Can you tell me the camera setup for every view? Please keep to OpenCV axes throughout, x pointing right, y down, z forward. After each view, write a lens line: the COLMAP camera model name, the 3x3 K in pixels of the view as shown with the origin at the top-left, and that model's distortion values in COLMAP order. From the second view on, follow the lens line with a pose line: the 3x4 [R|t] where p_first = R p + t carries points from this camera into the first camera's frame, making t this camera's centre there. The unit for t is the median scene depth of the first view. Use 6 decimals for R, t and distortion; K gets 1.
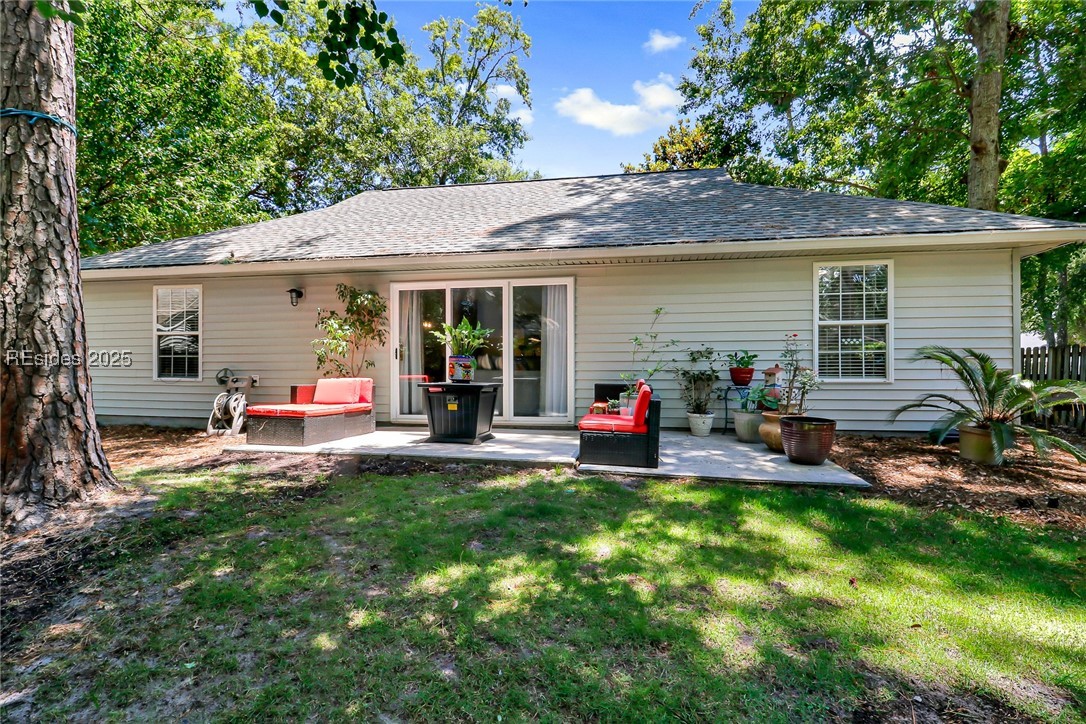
lens RADIAL K [[525.1, 0, 555.0], [0, 525.1, 367.1], [0, 0, 1]] dist [-0.001837, -0.000511]
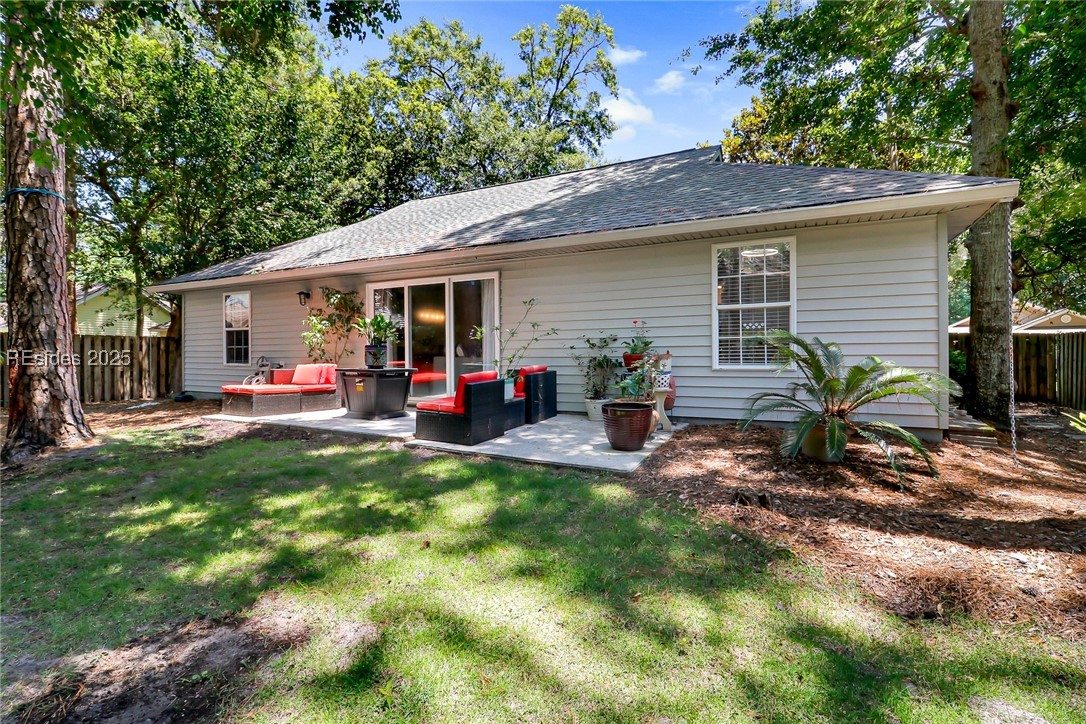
lens RADIAL K [[517.1, 0, 546.6], [0, 517.1, 356.6], [0, 0, 1]] dist [0.001505, -0.007486]
pose [[0.956874, -0.002379, -0.290493, 0.440433], [0.004464, 0.999969, 0.006514, -0.001389], [0.290469, -0.007530, 0.956855, 0.002362]]
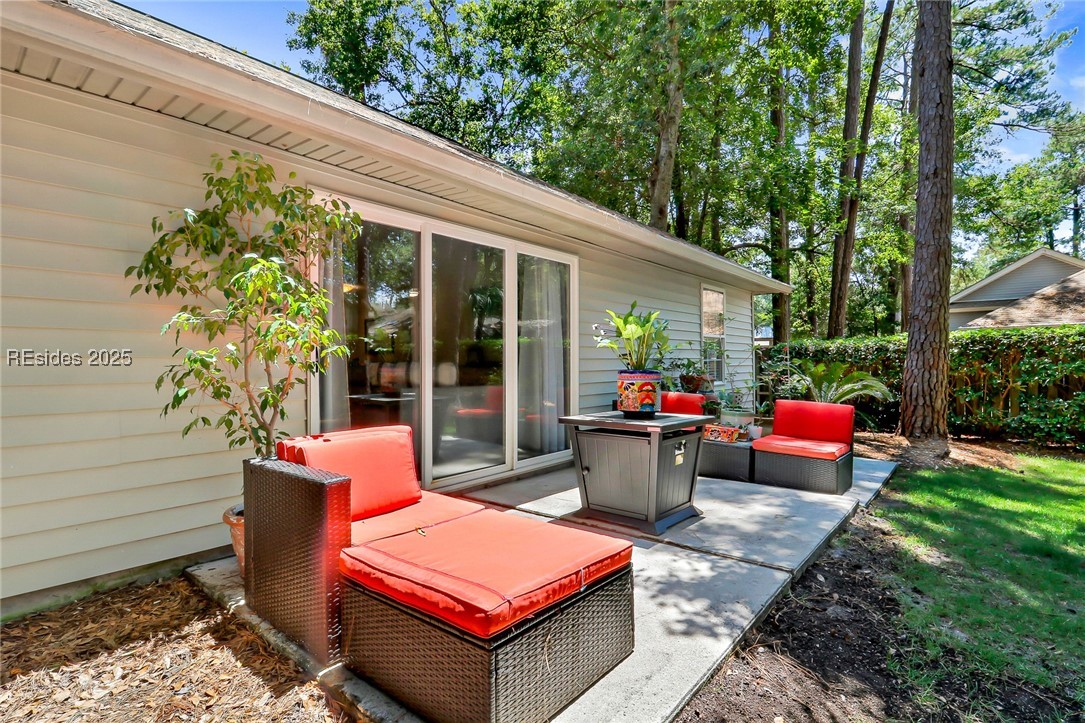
lens RADIAL K [[524.7, 0, 554.5], [0, 524.7, 366.5], [0, 0, 1]] dist [-0.001837, -0.000511]
pose [[0.472913, -0.006756, 0.881083, -0.621289], [0.004606, 0.999976, 0.005196, -0.022261], [-0.881097, 0.001601, 0.472933, 0.681763]]
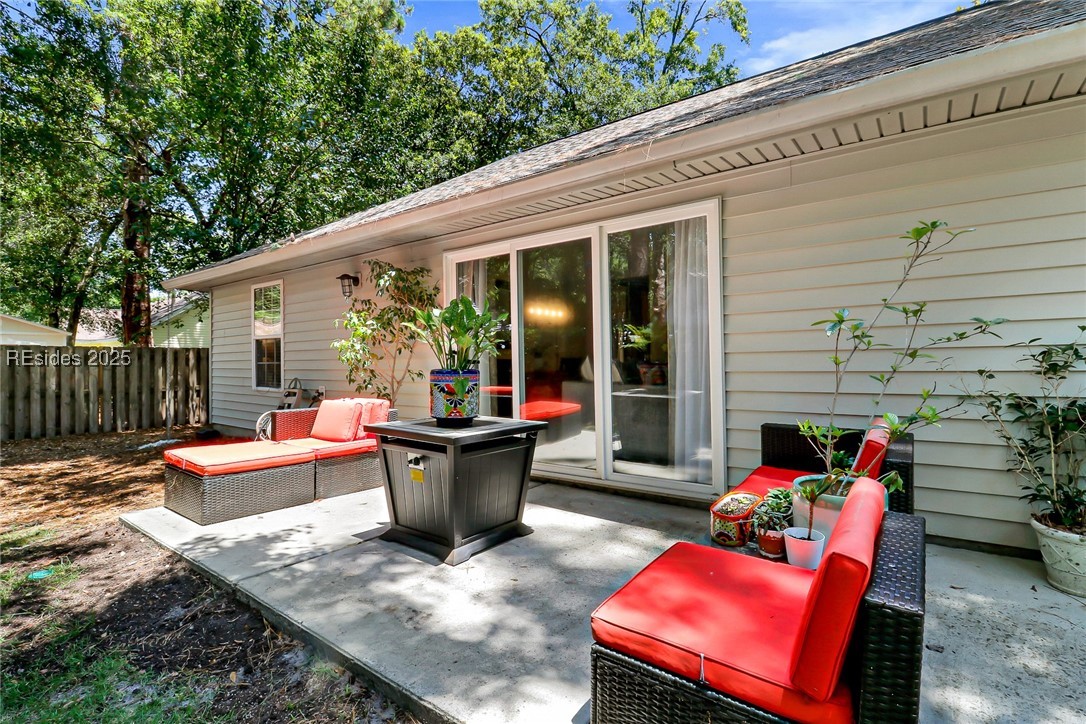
lens RADIAL K [[517.1, 0, 546.6], [0, 517.1, 356.6], [0, 0, 1]] dist [0.001505, -0.007486]
pose [[0.893286, -0.013329, -0.449291, 0.106474], [0.015115, 0.999886, 0.000388, -0.027359], [0.449235, -0.007138, 0.893385, 0.498300]]
